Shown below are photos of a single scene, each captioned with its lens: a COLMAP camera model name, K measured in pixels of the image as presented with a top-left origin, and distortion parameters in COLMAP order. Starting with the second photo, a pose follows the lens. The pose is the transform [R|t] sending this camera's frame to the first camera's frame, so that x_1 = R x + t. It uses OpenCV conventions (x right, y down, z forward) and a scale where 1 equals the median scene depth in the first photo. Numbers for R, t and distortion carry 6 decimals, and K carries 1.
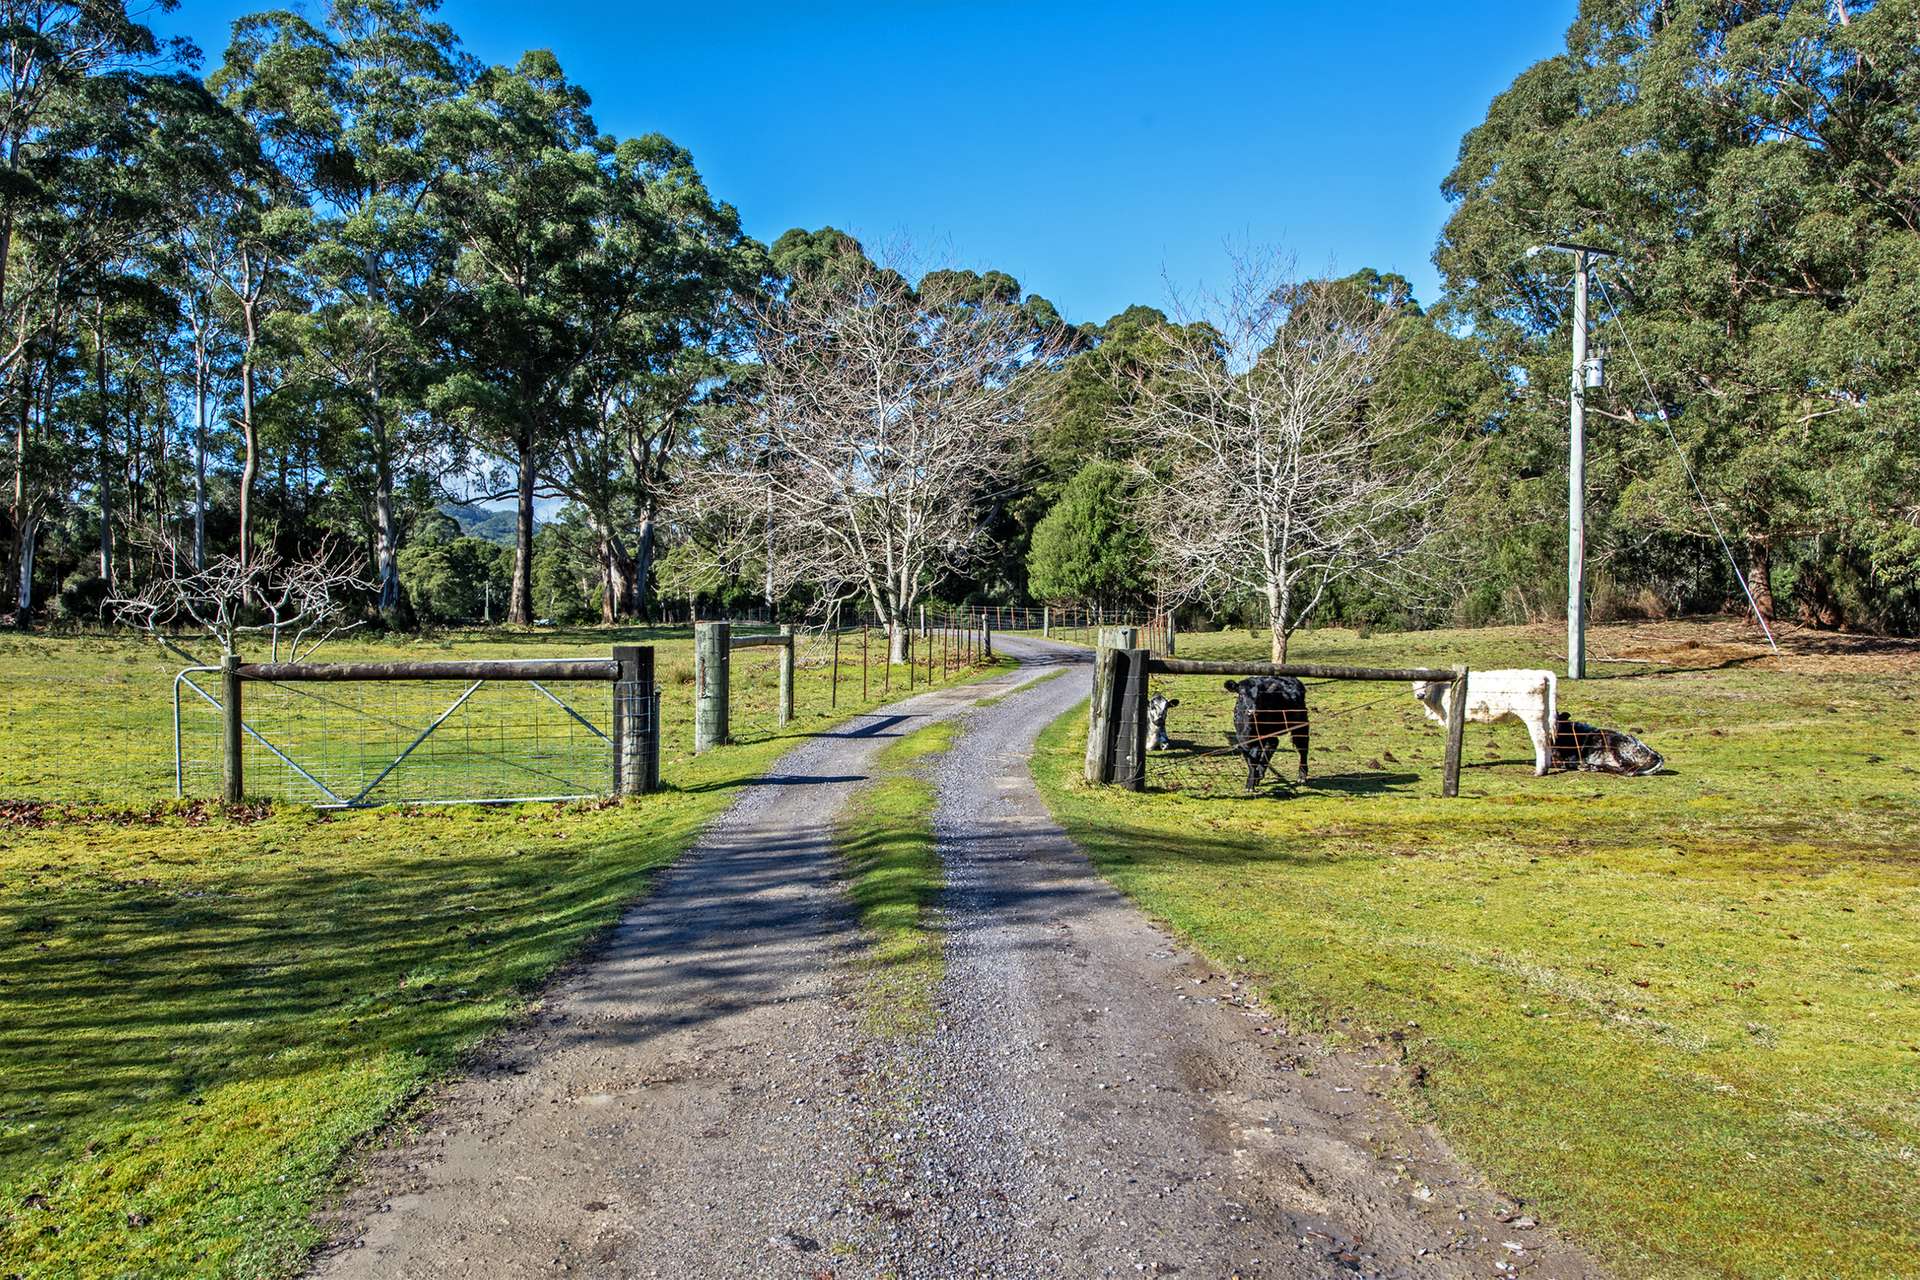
lens RADIAL K [[1356.4, 0, 960.0], [0, 1356.4, 640.0], [0, 0, 1]] dist [0.000200, -0.000011]
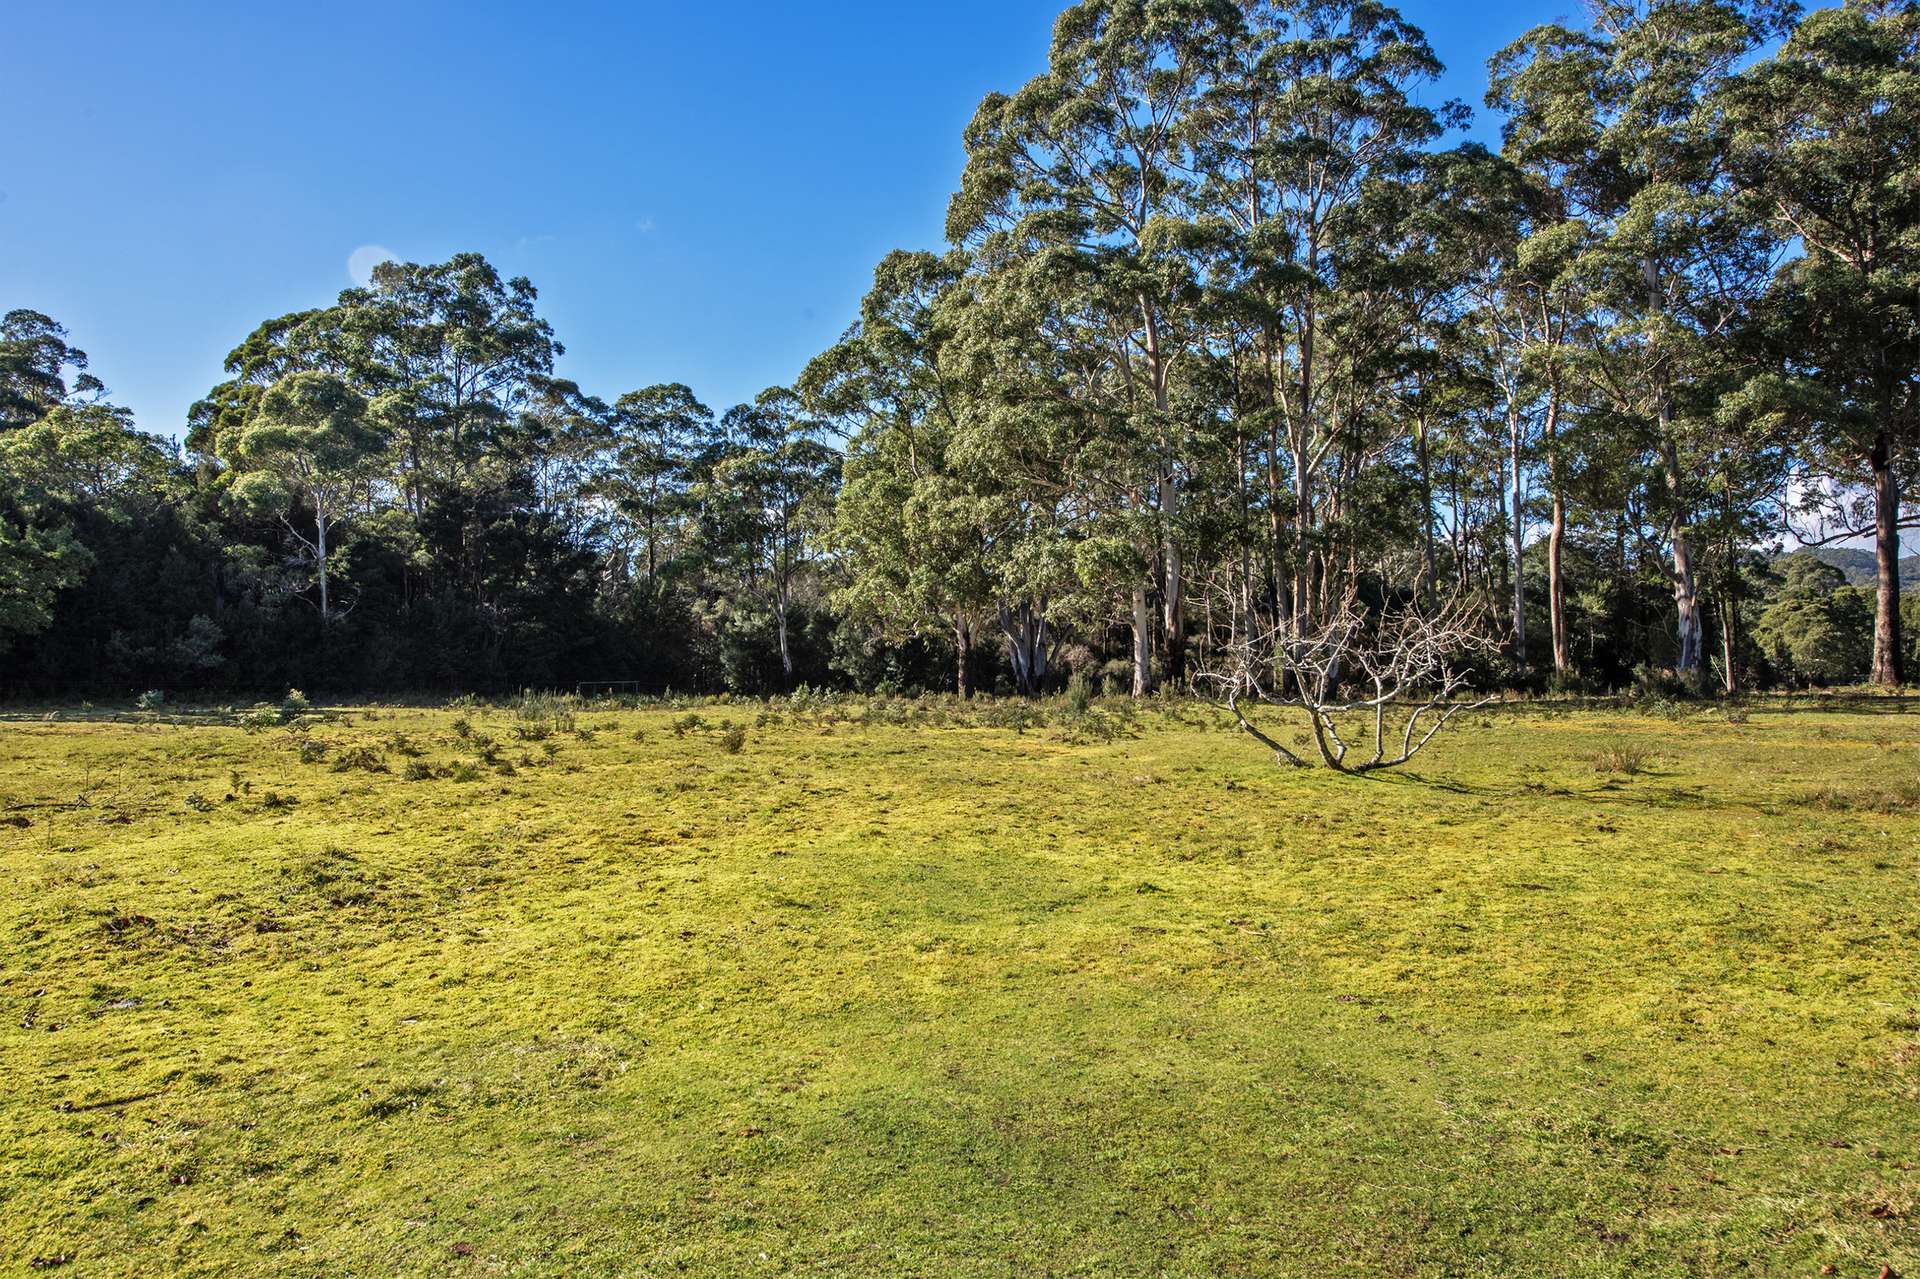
lens RADIAL K [[1318.8, 0, 960.4], [0, 1318.8, 610.7], [0, 0, 1]] dist [-0.000181, 0.001653]
pose [[0.585425, -0.058511, -0.808612, -0.020188], [0.003407, 0.997561, -0.069716, -0.003708], [0.810719, 0.038059, 0.584197, 0.138422]]
